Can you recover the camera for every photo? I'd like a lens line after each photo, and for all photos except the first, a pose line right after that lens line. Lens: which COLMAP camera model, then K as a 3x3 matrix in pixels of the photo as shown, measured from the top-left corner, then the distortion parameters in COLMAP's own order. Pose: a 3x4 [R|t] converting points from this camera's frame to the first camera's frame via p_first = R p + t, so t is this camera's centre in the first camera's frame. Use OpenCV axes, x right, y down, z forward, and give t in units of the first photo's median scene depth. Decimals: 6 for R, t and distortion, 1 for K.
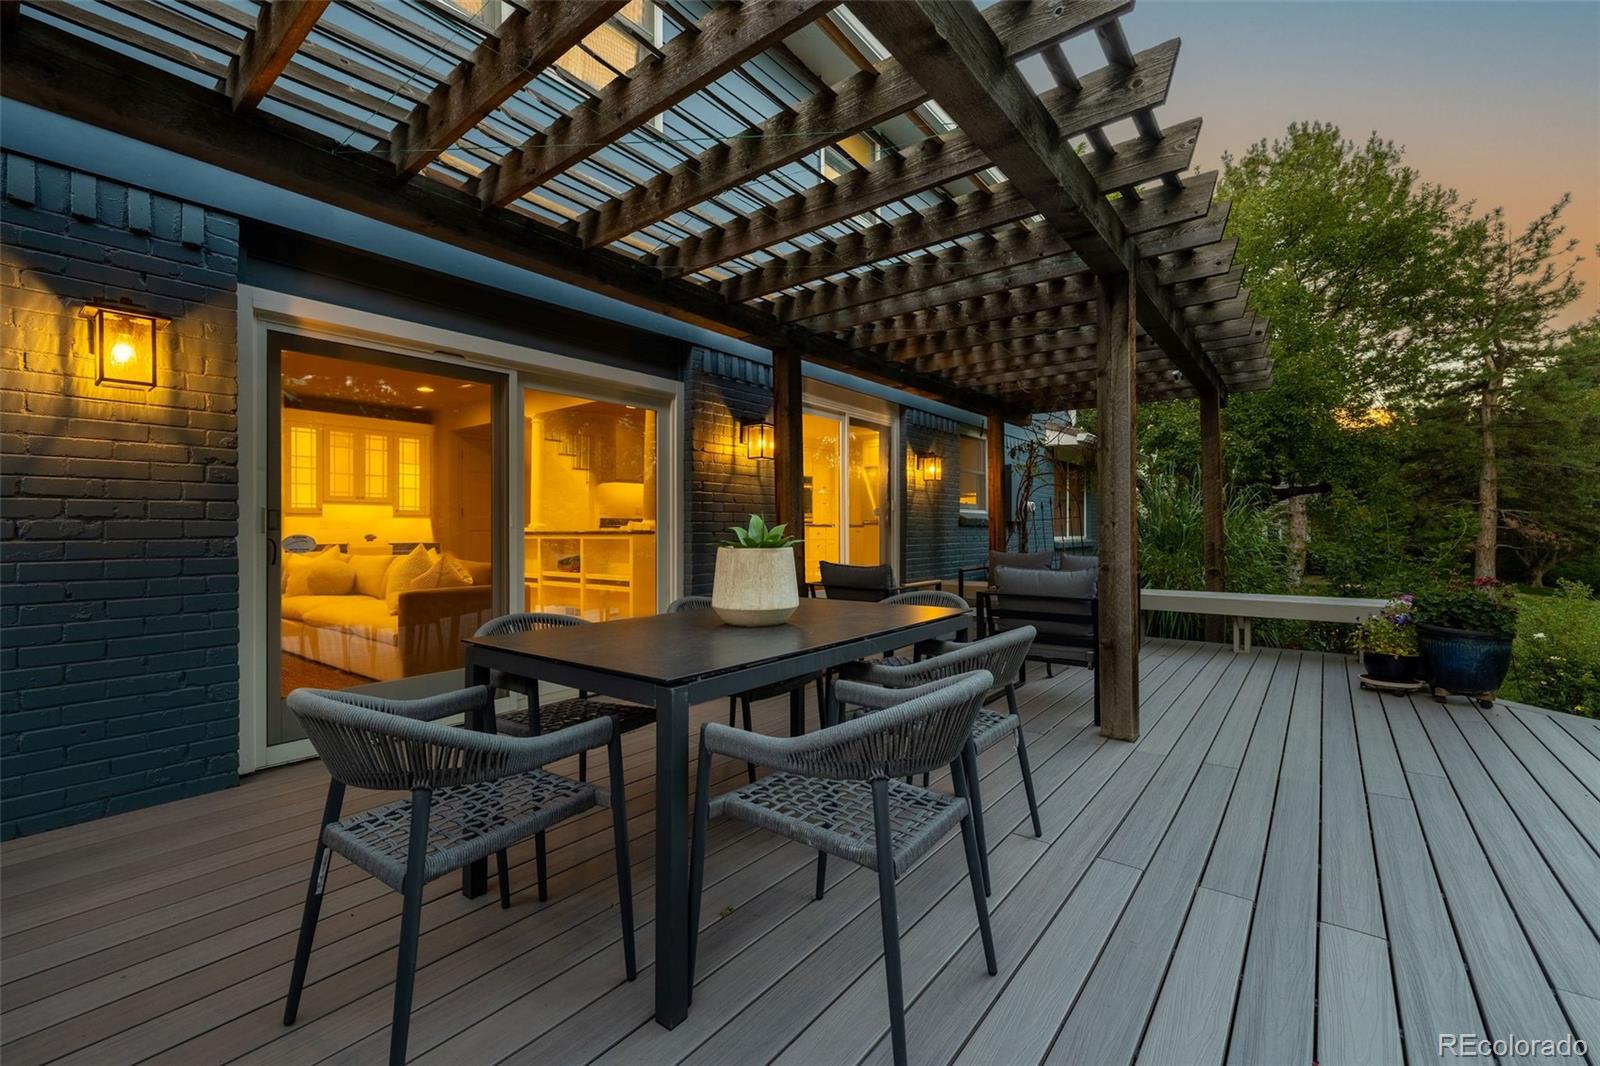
lens RADIAL K [[676.1, 0, 786.6], [0, 676.1, 529.5], [0, 0, 1]] dist [-0.000937, -0.000042]
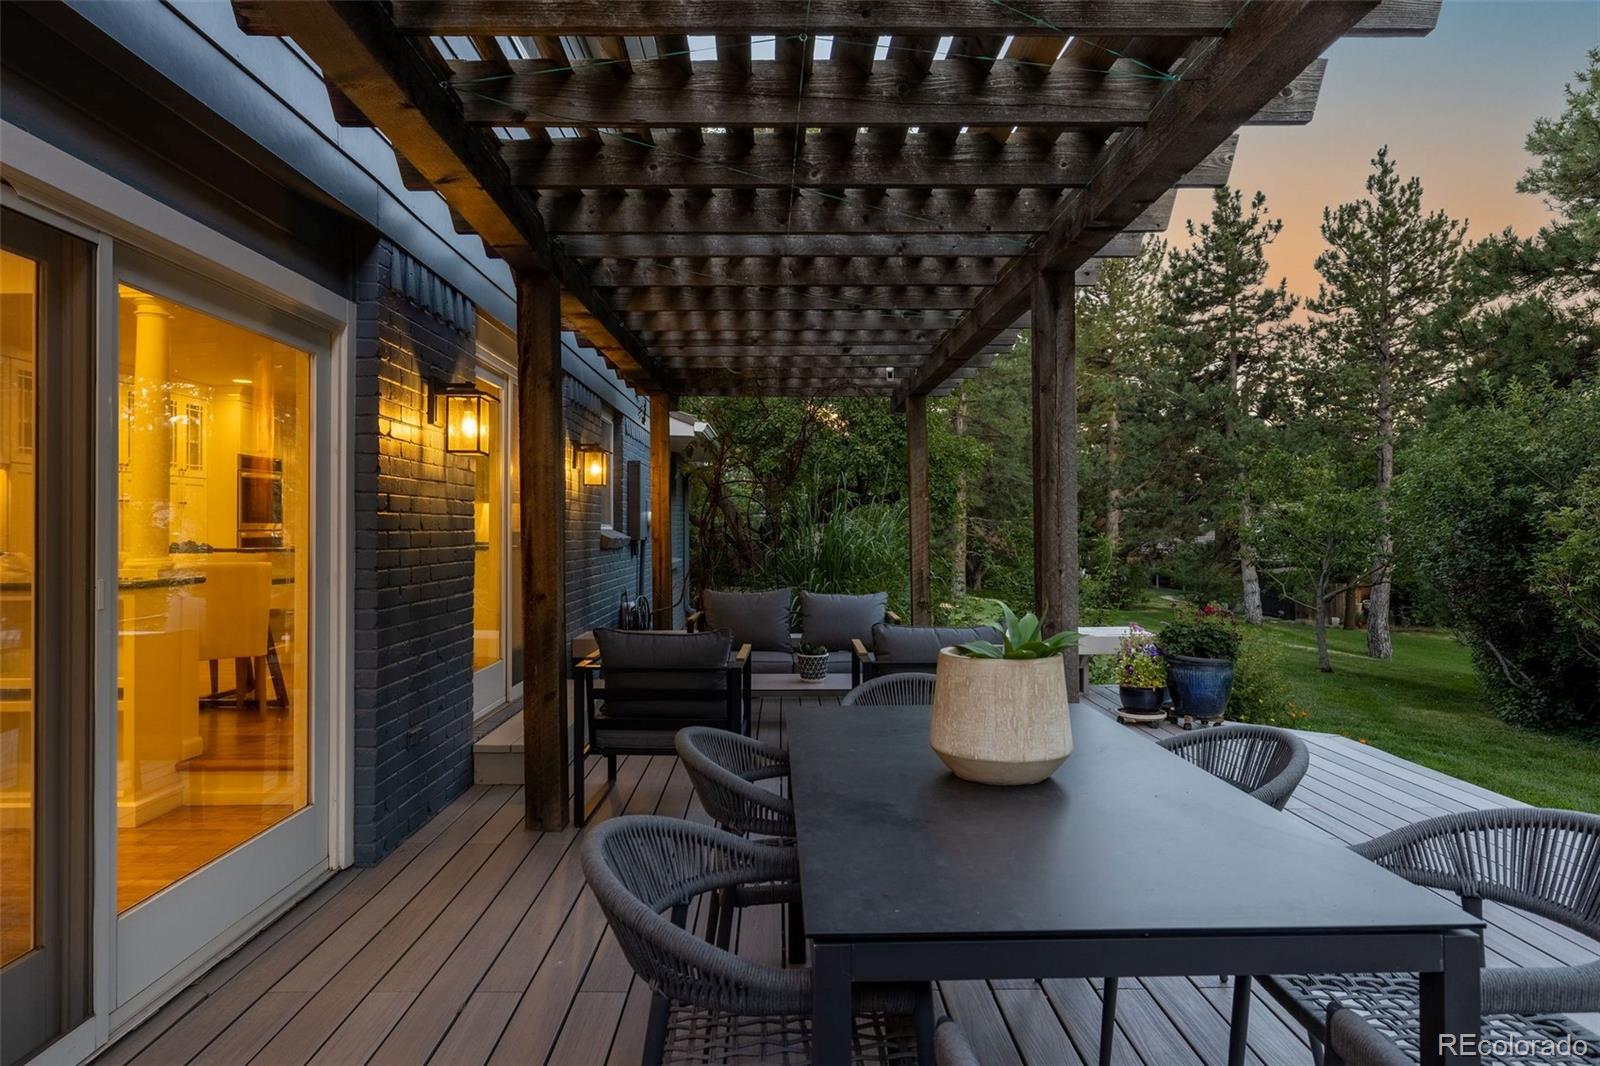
lens RADIAL K [[954.3, 0, 800.0], [0, 954.3, 533.0], [0, 0, 1]] dist [0.000736, 0.000543]
pose [[0.769162, -0.001231, 0.639053, -0.394859], [0.000196, 0.999999, 0.001691, -0.044801], [-0.639054, -0.001176, 0.769161, 0.230758]]
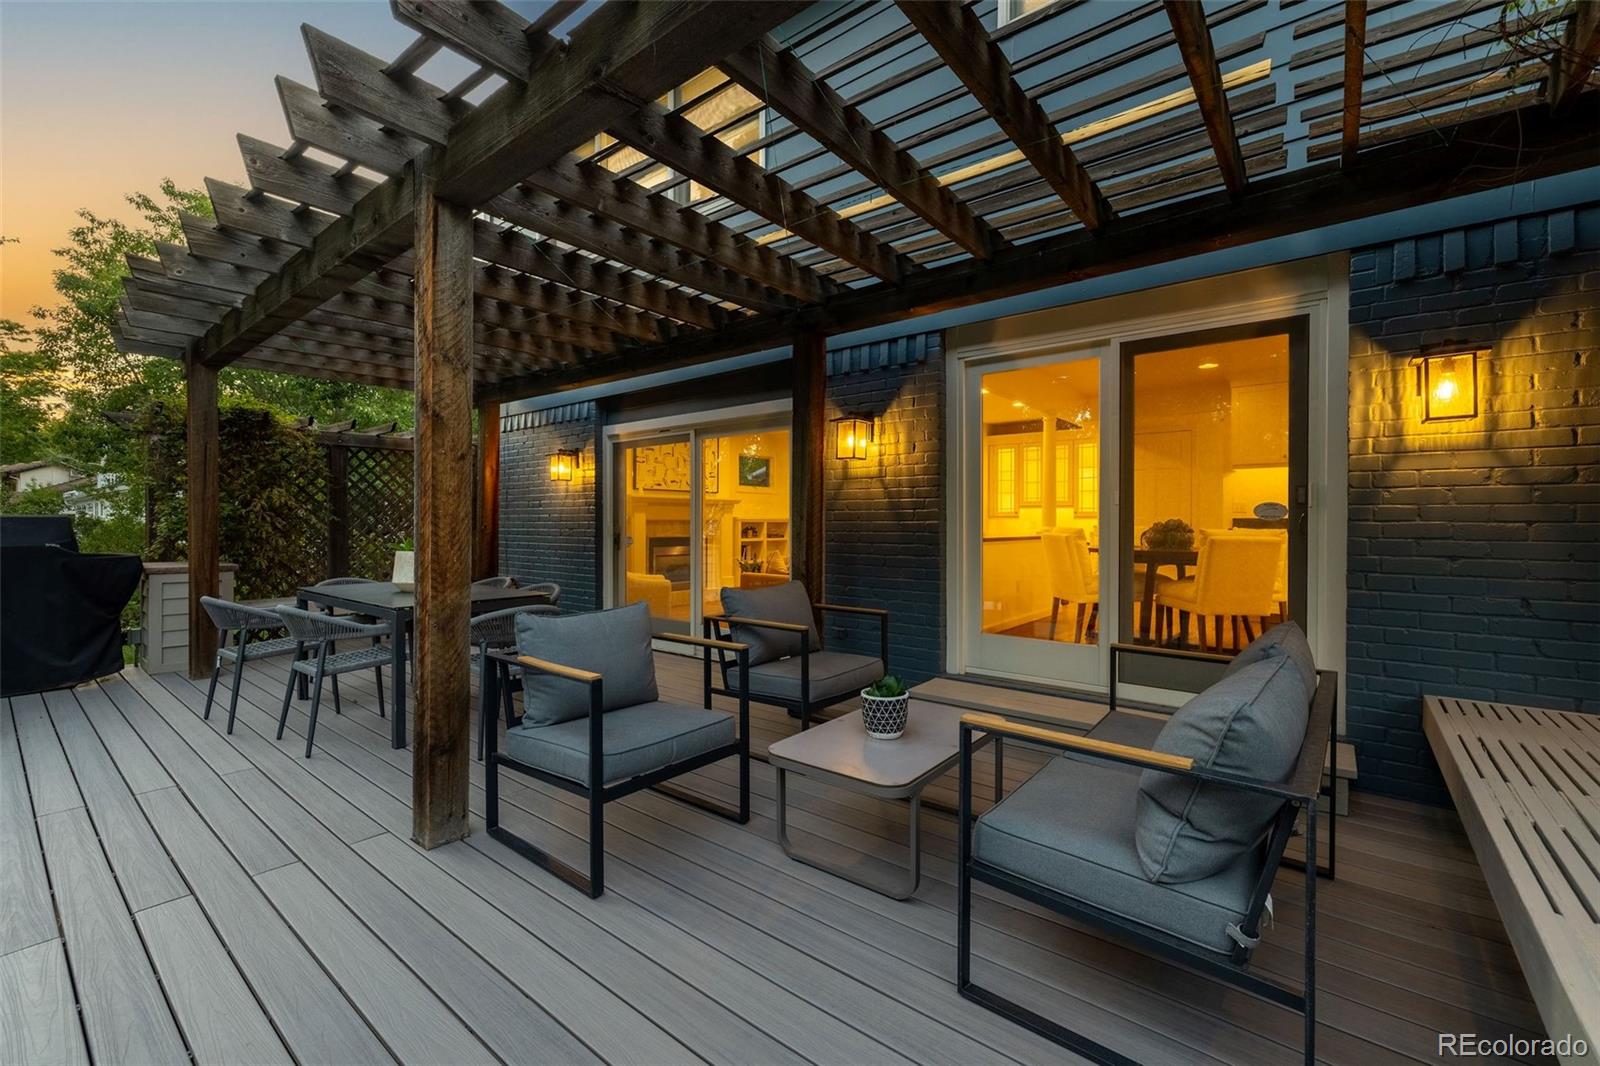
lens RADIAL K [[676.1, 0, 786.6], [0, 676.1, 529.5], [0, 0, 1]] dist [-0.000937, -0.000042]
pose [[-0.013417, 0.013969, -0.999812, 0.971049], [-0.001023, 0.999902, 0.013984, -0.029643], [0.999909, 0.001211, -0.013402, 1.077633]]
